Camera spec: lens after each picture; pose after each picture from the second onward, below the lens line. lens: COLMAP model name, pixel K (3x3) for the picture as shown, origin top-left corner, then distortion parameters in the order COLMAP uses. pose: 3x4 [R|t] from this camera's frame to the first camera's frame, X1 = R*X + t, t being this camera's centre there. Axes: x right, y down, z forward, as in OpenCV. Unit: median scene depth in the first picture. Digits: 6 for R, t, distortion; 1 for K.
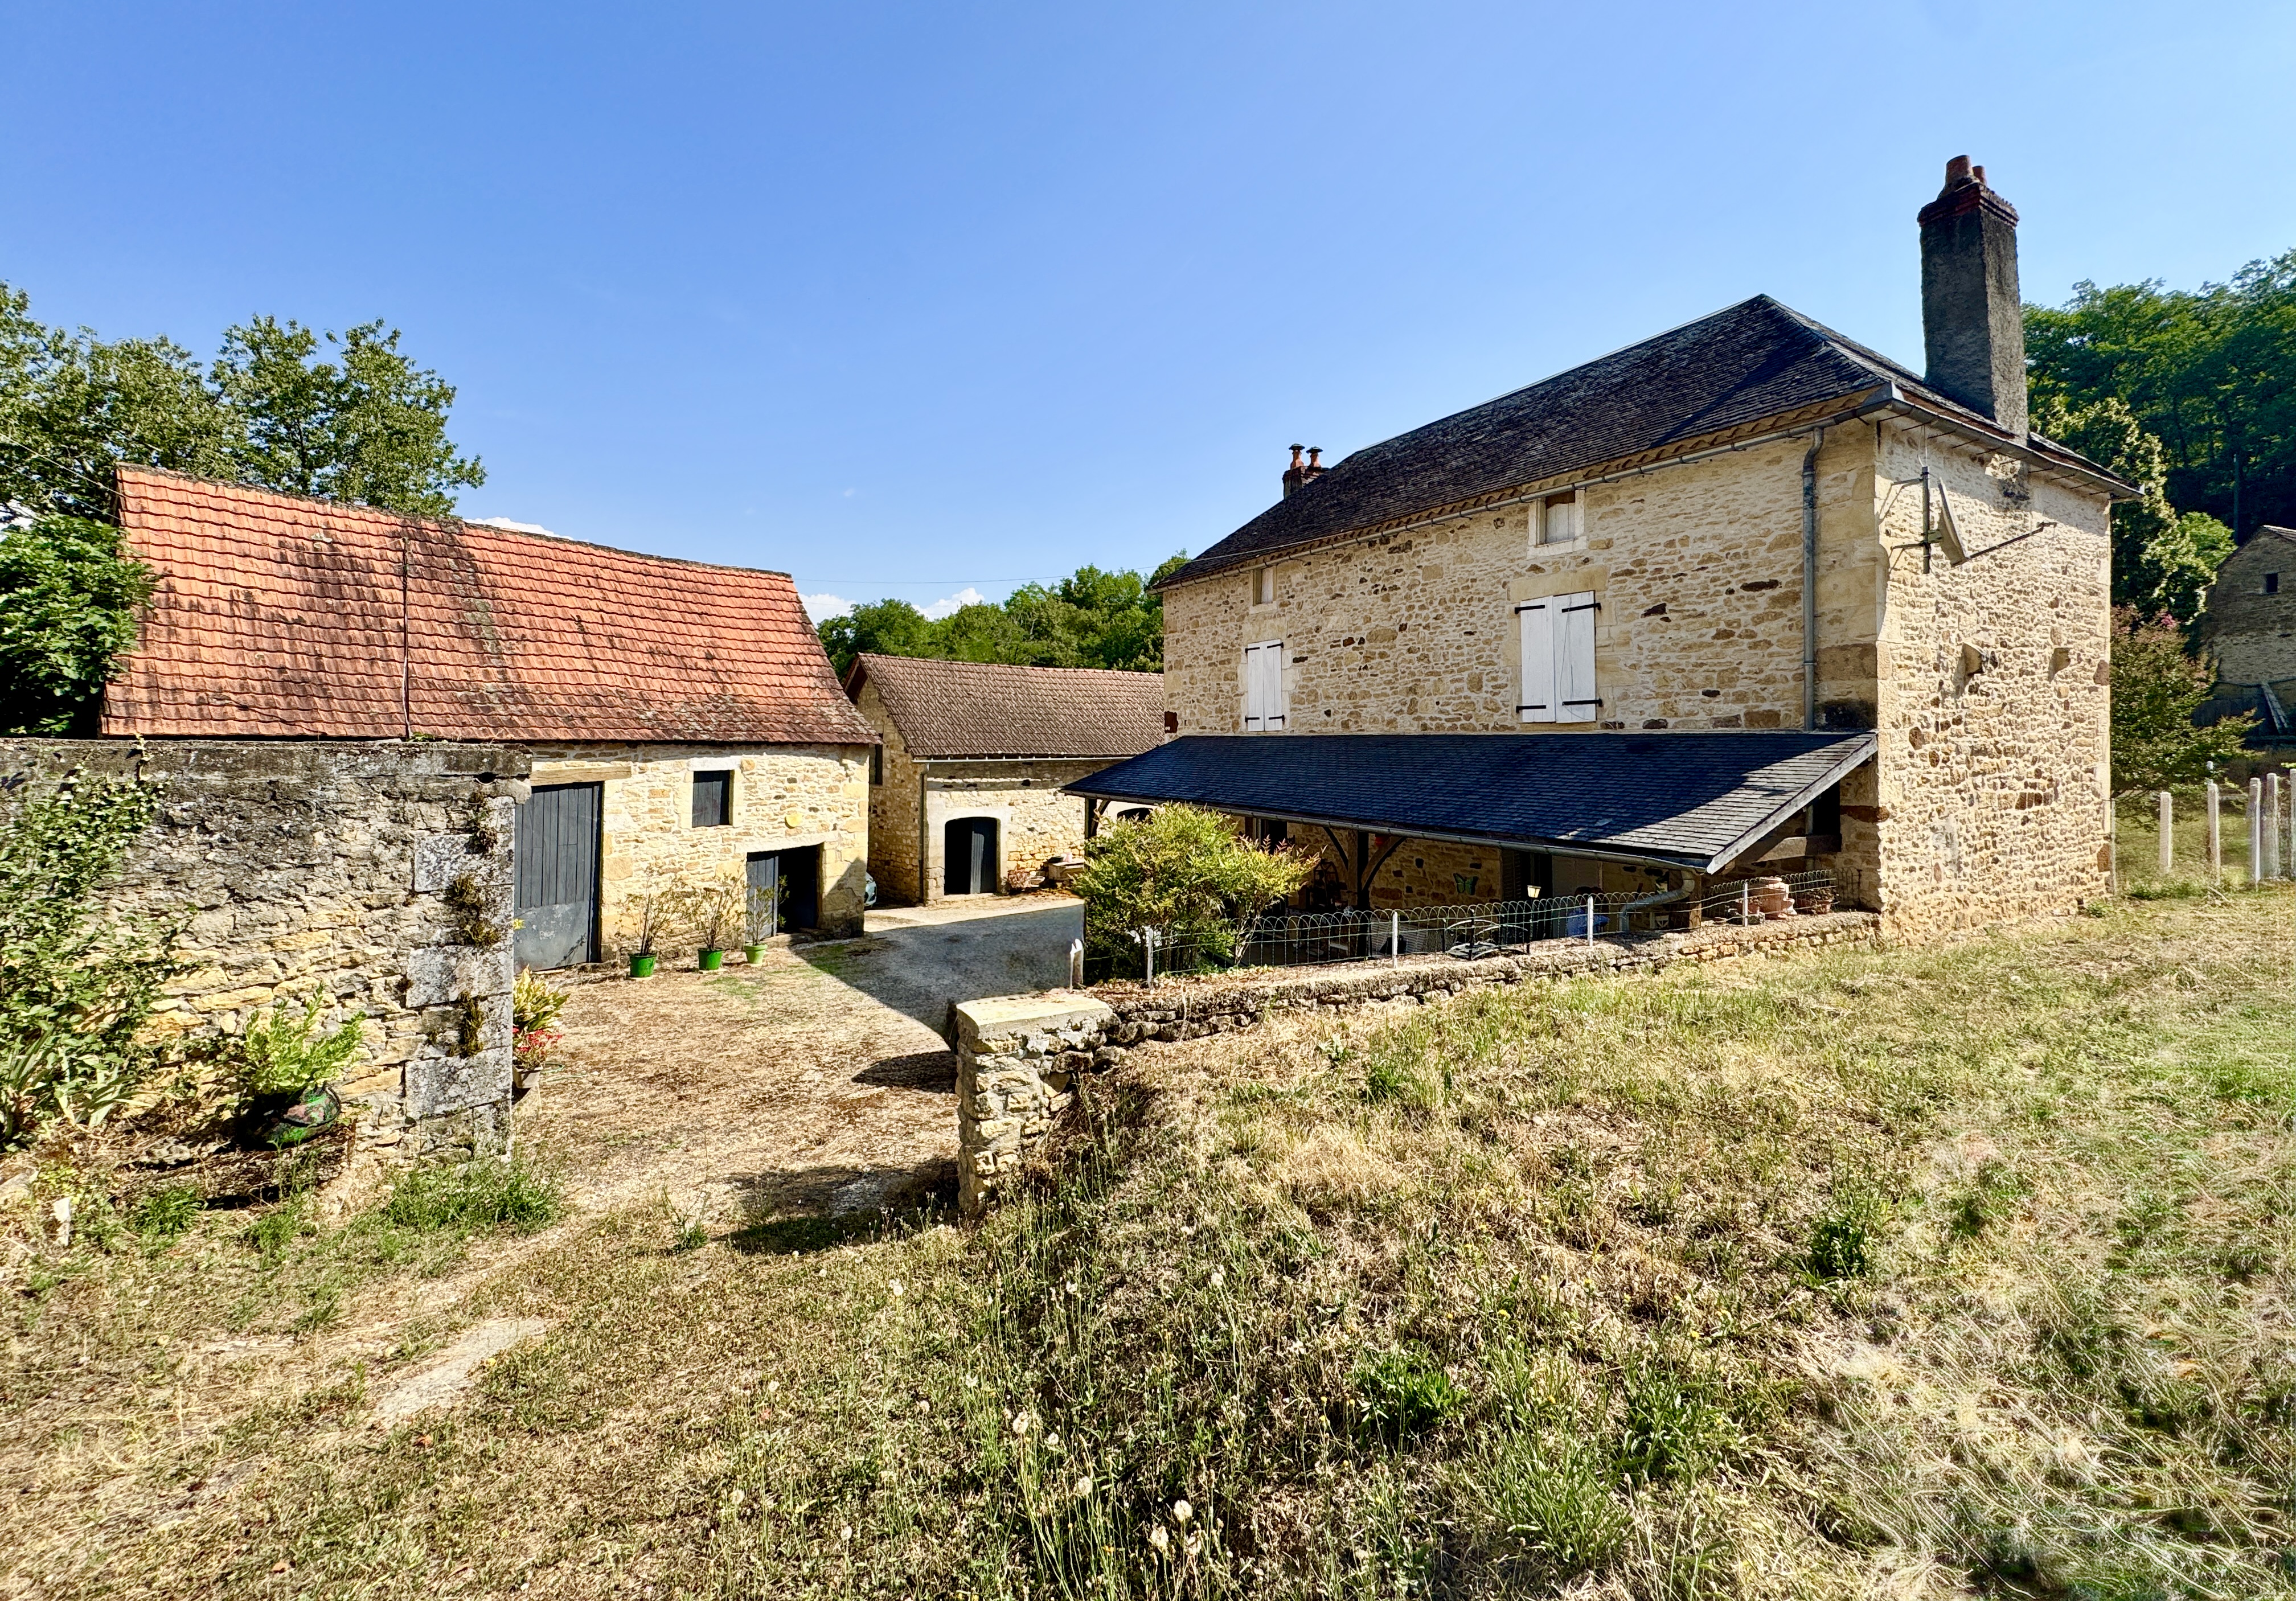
lens RADIAL K [[929.1, 0, 1135.7], [0, 929.1, 737.4], [0, 0, 1]] dist [-0.001802, 0.000142]
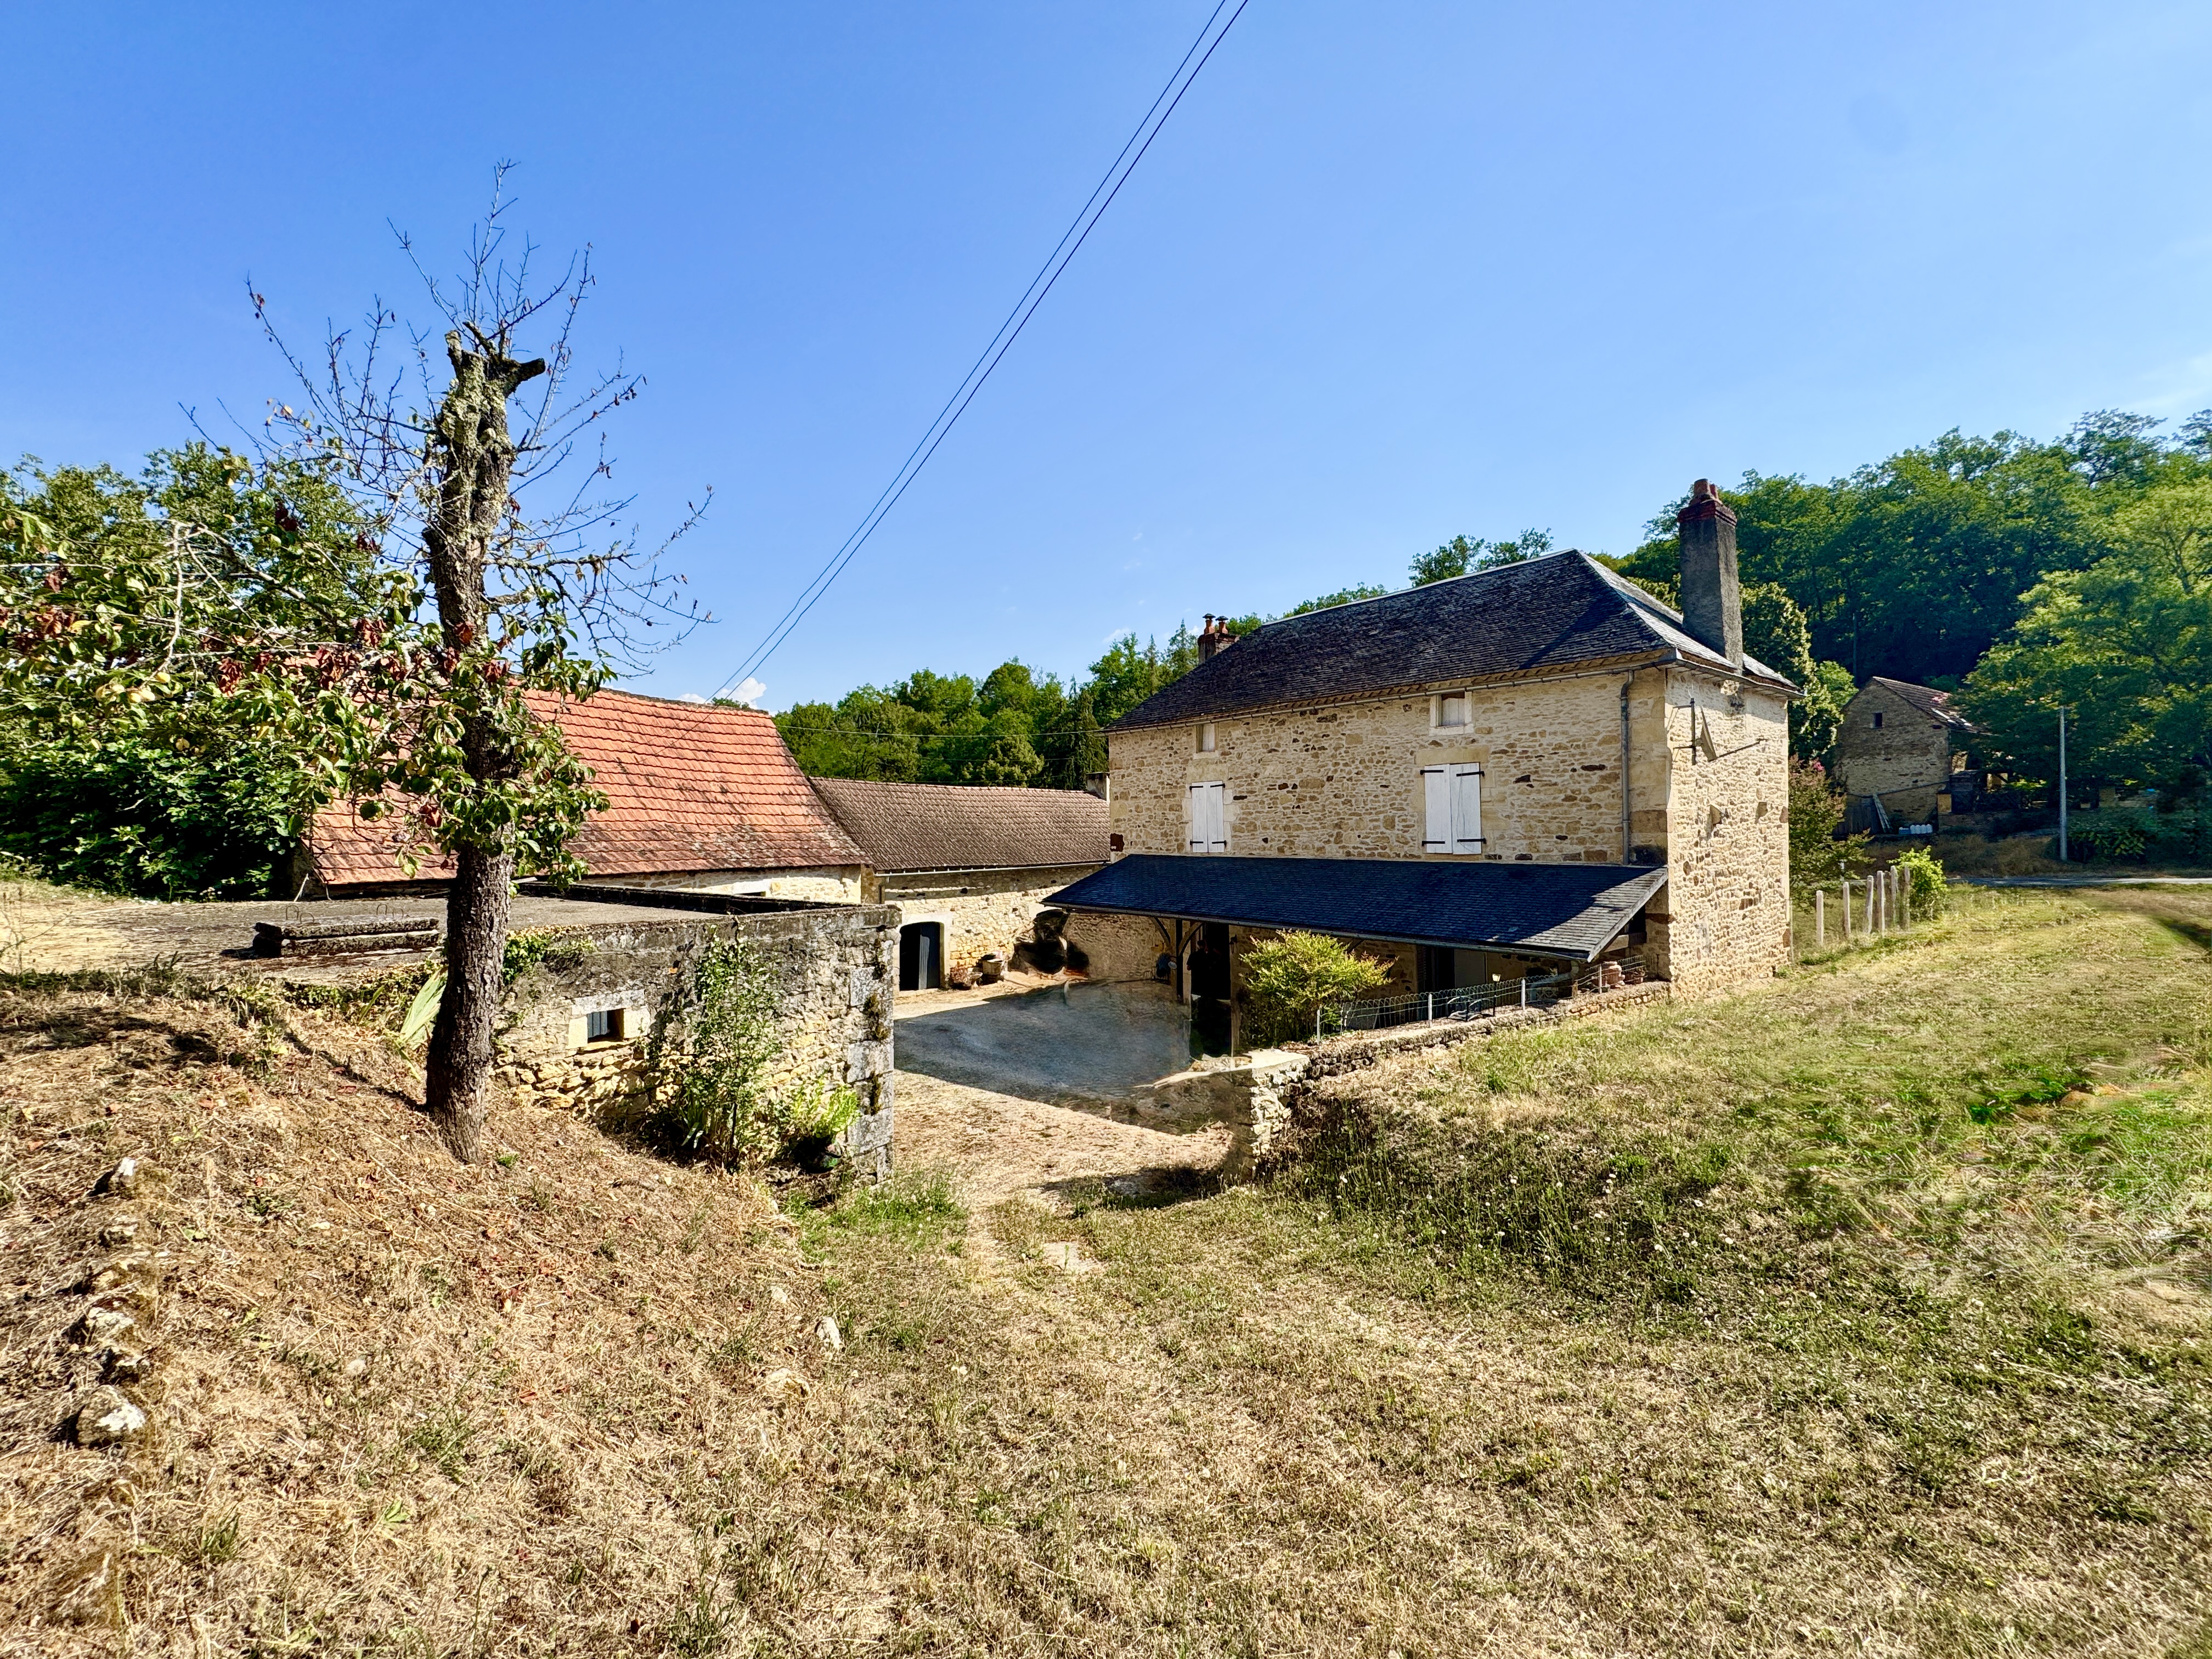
lens RADIAL K [[893.5, 0, 1096.4], [0, 893.5, 824.7], [0, 0, 1]] dist [0.000120, 0.000573]
pose [[0.985923, -0.007745, 0.167018, -0.312441], [0.008441, 0.999958, -0.003458, -0.060885], [-0.166984, 0.004819, 0.985948, -0.253712]]
